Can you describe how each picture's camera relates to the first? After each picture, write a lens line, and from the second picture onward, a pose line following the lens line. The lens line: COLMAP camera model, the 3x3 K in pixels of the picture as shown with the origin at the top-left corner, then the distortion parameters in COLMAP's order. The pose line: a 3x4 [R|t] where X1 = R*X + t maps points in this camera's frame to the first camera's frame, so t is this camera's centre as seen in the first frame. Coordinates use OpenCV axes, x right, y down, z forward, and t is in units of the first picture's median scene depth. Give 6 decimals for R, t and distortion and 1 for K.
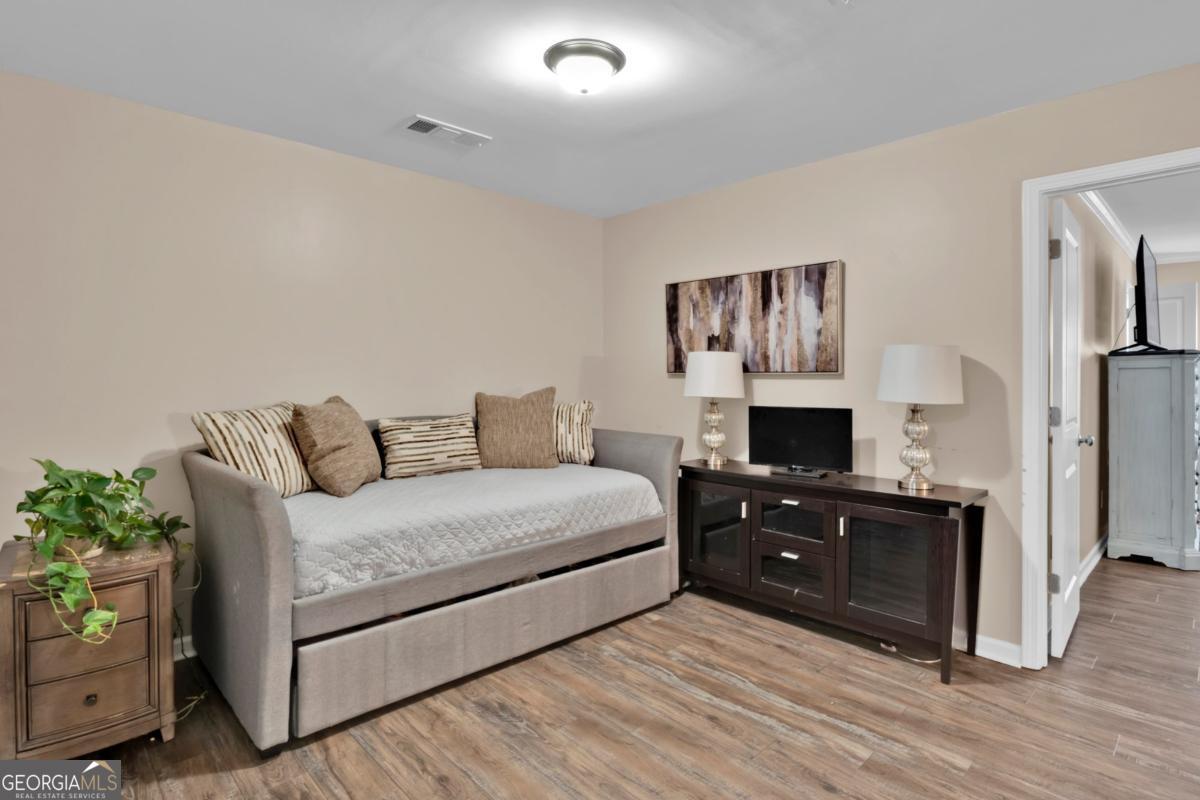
lens RADIAL K [[627.4, 0, 597.6], [0, 627.4, 387.8], [0, 0, 1]] dist [-0.002254, -0.000439]
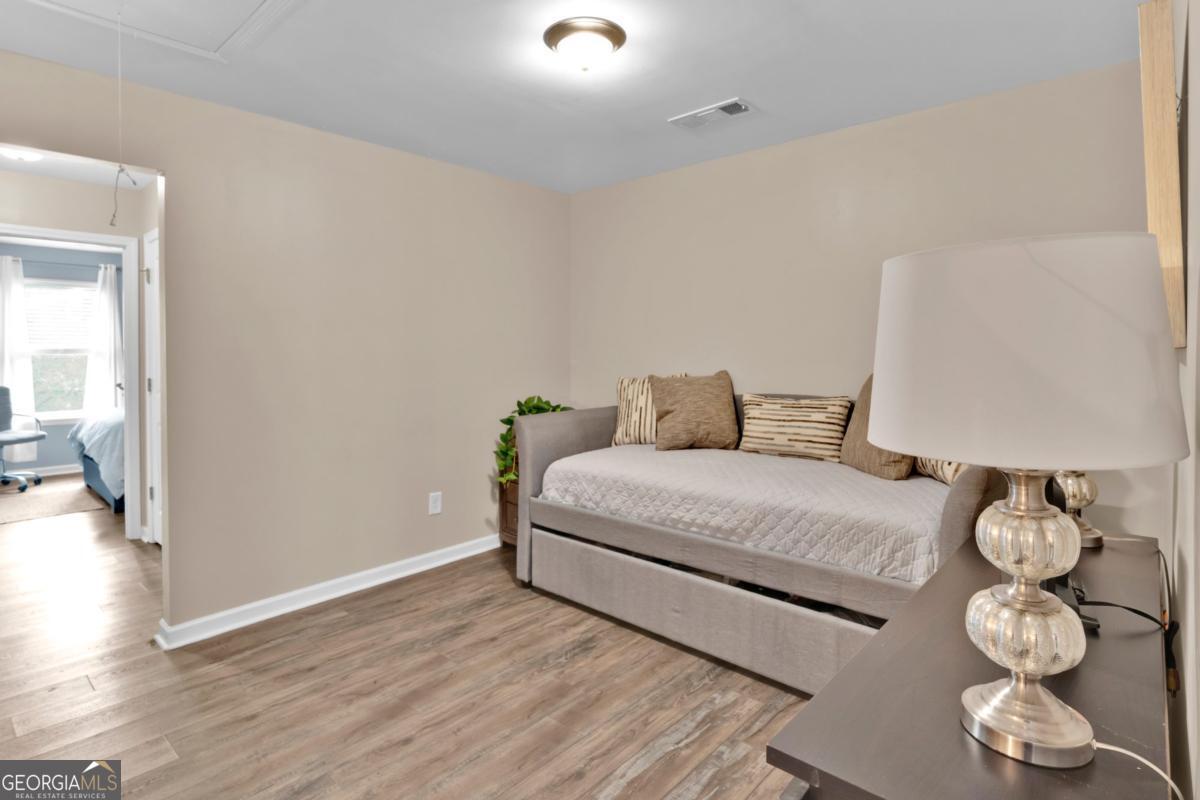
lens RADIAL K [[627.4, 0, 597.6], [0, 627.4, 387.8], [0, 0, 1]] dist [-0.002254, -0.000439]
pose [[0.044327, 0.050091, -0.997761, 0.865873], [-0.014721, 0.998666, 0.049482, -0.009778], [0.998909, 0.012495, 0.045005, 0.882698]]
